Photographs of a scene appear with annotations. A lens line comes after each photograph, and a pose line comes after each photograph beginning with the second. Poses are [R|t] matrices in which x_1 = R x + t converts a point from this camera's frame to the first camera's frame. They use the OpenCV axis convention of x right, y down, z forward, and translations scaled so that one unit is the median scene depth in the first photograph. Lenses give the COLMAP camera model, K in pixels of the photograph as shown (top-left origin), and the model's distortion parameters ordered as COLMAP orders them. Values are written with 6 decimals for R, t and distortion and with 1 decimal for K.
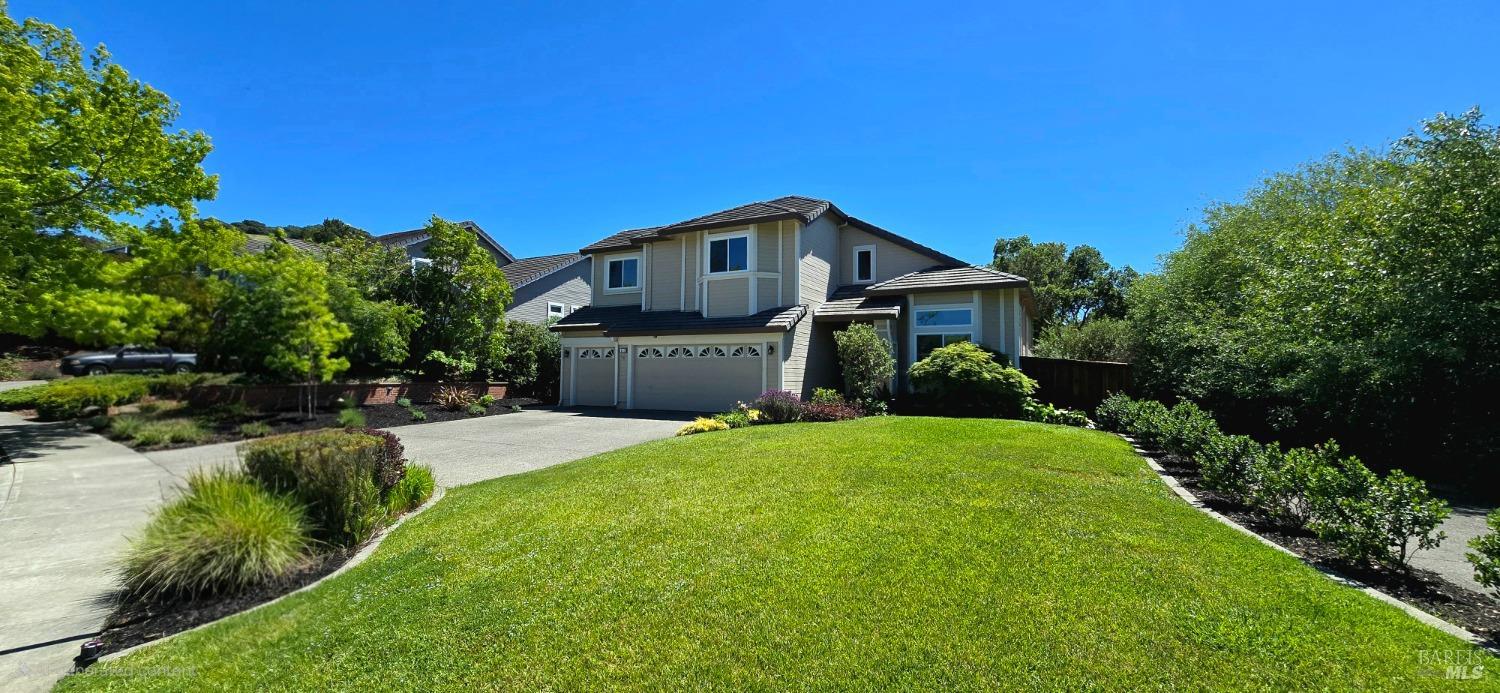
lens RADIAL K [[647.7, 0, 750.0], [0, 647.7, 346.5], [0, 0, 1]] dist [0.000821, 0.000016]
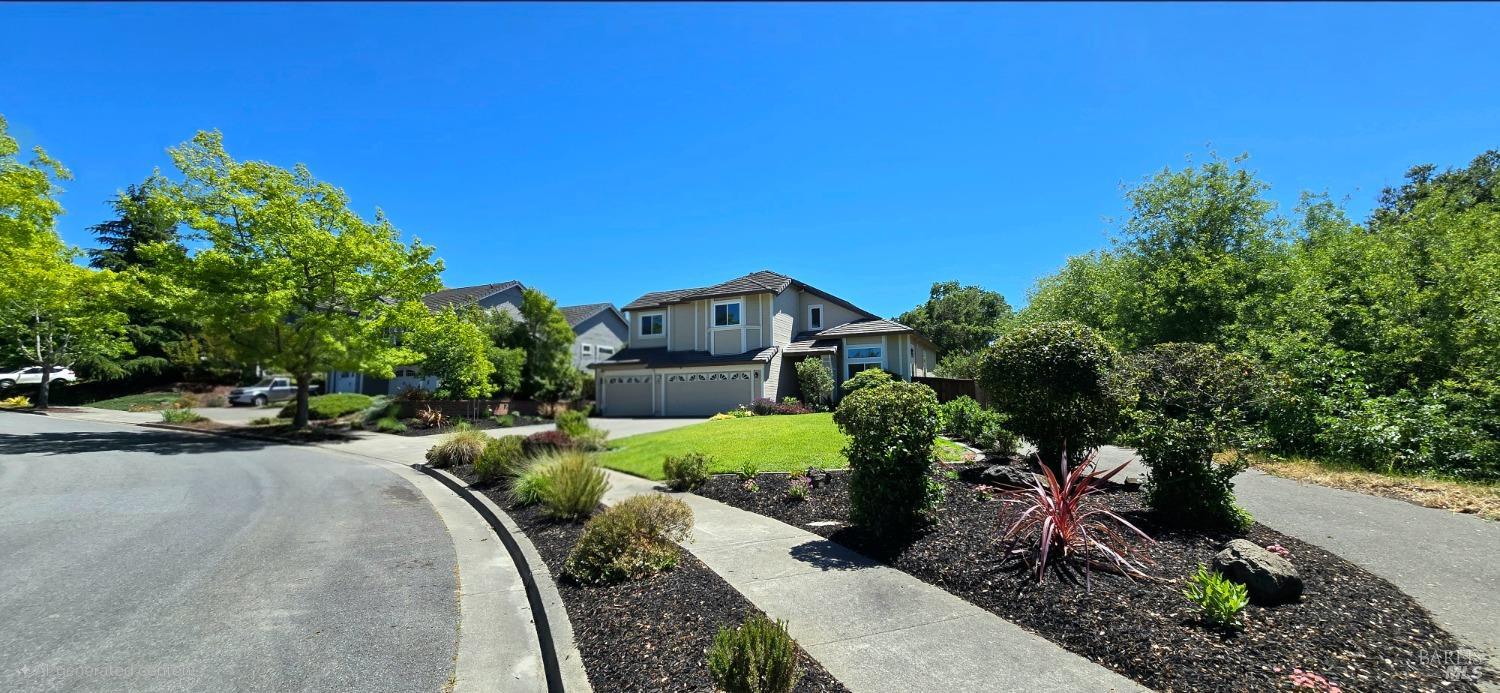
lens RADIAL K [[688.3, 0, 750.0], [0, 688.3, 346.5], [0, 0, 1]] dist [0.000136, -0.000125]
pose [[0.998799, -0.015448, 0.046502, -0.056842], [0.017487, 0.998888, -0.043777, 0.008611], [-0.045774, 0.044538, 0.997958, -0.649890]]
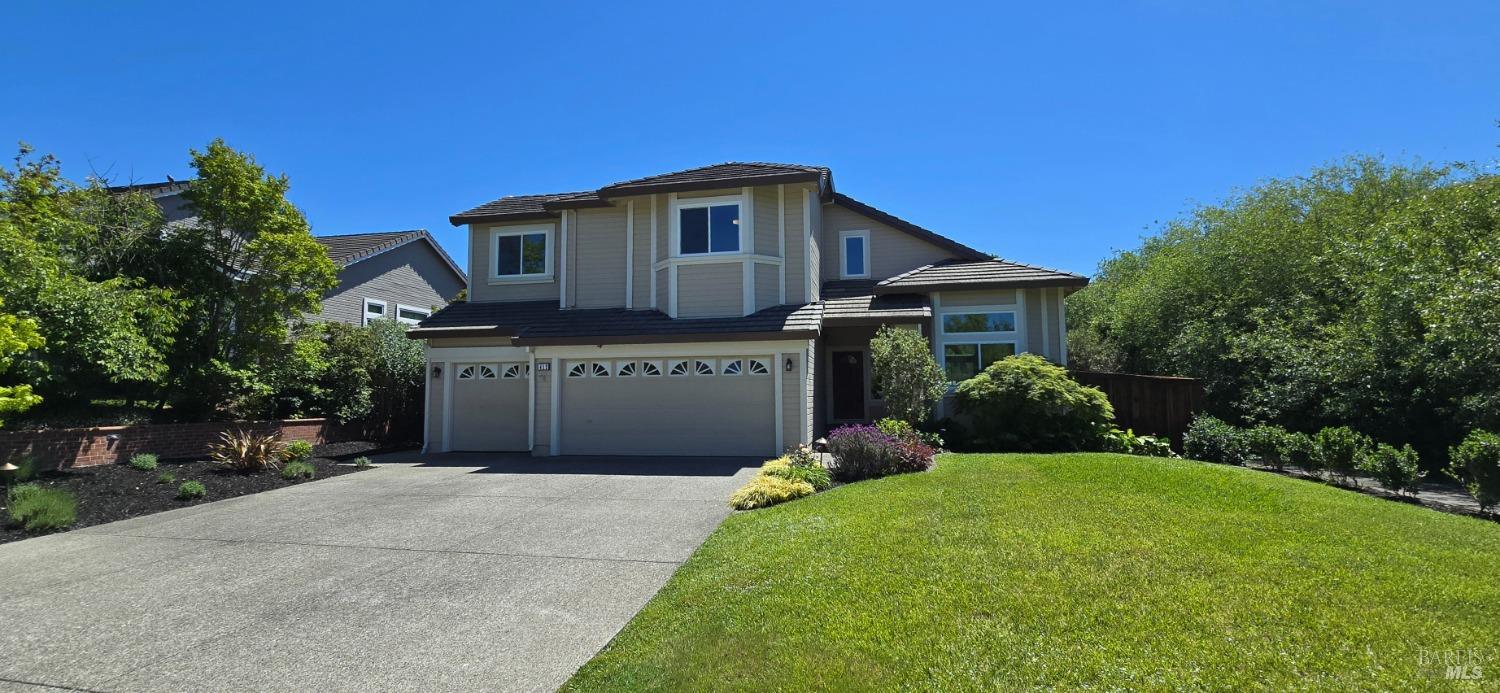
lens RADIAL K [[688.3, 0, 750.0], [0, 688.3, 346.5], [0, 0, 1]] dist [0.000136, -0.000125]
pose [[0.957813, 0.002256, 0.287384, -0.203387], [0.003899, 0.999775, -0.020845, 0.000800], [-0.287367, 0.021087, 0.957588, 0.276063]]
